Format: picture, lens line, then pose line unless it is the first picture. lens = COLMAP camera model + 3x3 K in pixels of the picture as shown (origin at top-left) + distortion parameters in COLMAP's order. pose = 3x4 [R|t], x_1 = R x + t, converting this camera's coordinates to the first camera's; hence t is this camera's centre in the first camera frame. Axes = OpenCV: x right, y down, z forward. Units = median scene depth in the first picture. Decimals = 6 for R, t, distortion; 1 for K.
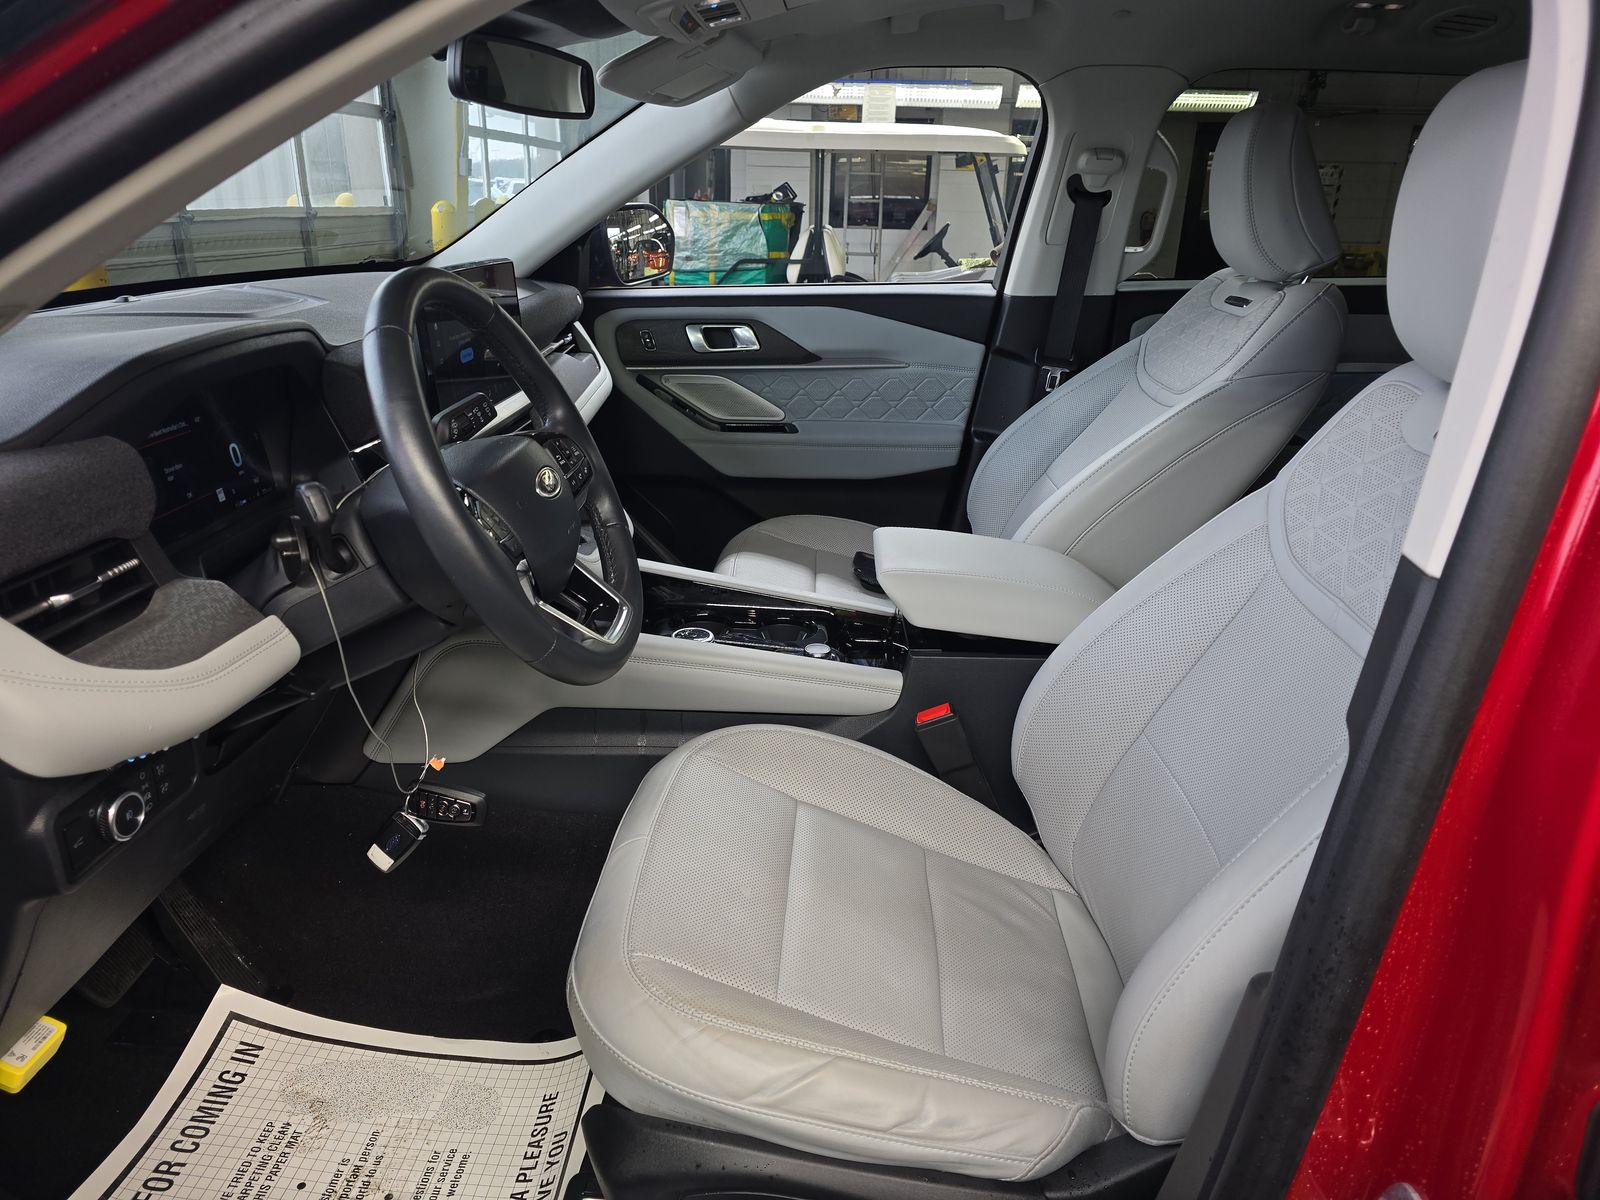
lens RADIAL K [[1043.1, 0, 800.0], [0, 1043.1, 600.0], [0, 0, 1]] dist [0.001150, -0.000634]
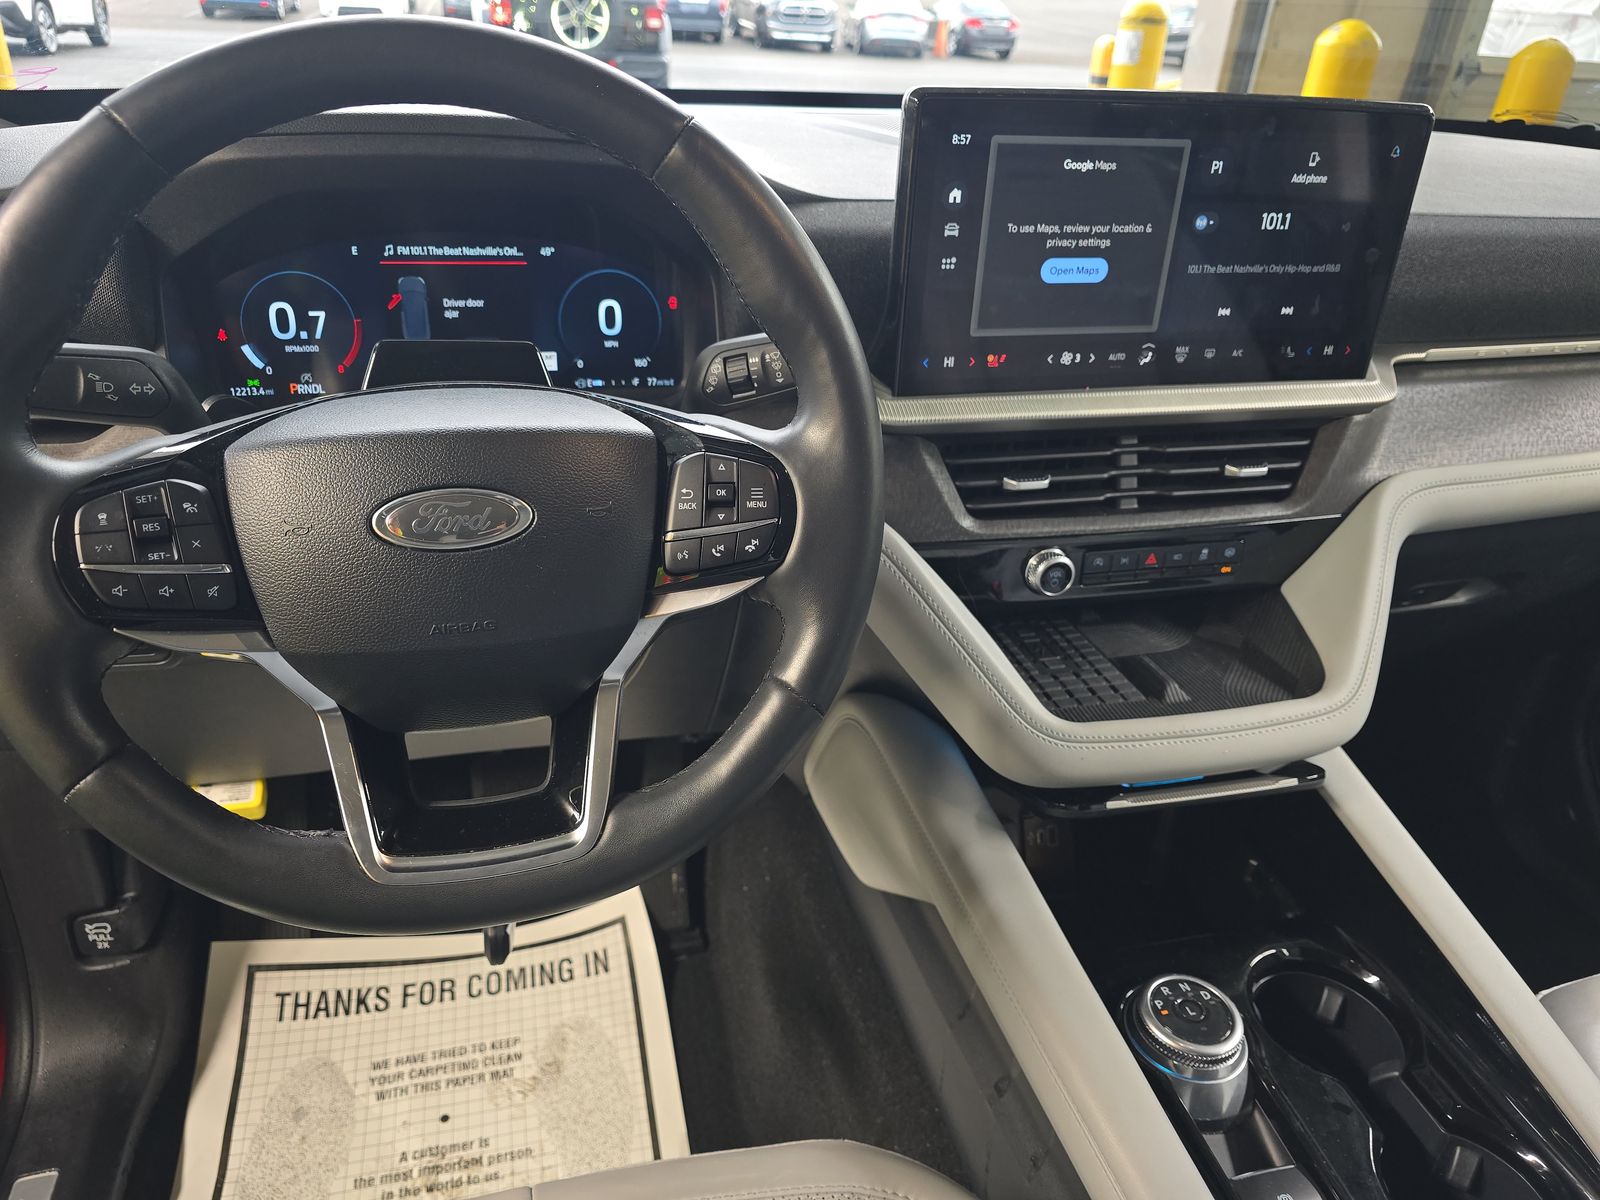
lens RADIAL K [[1043.1, 0, 800.0], [0, 1043.1, 600.0], [0, 0, 1]] dist [0.001150, -0.000634]
pose [[0.292282, 0.457651, -0.839718, 0.150441], [-0.387819, 0.859342, 0.333358, -0.224002], [0.874167, 0.228224, 0.428656, 0.736934]]
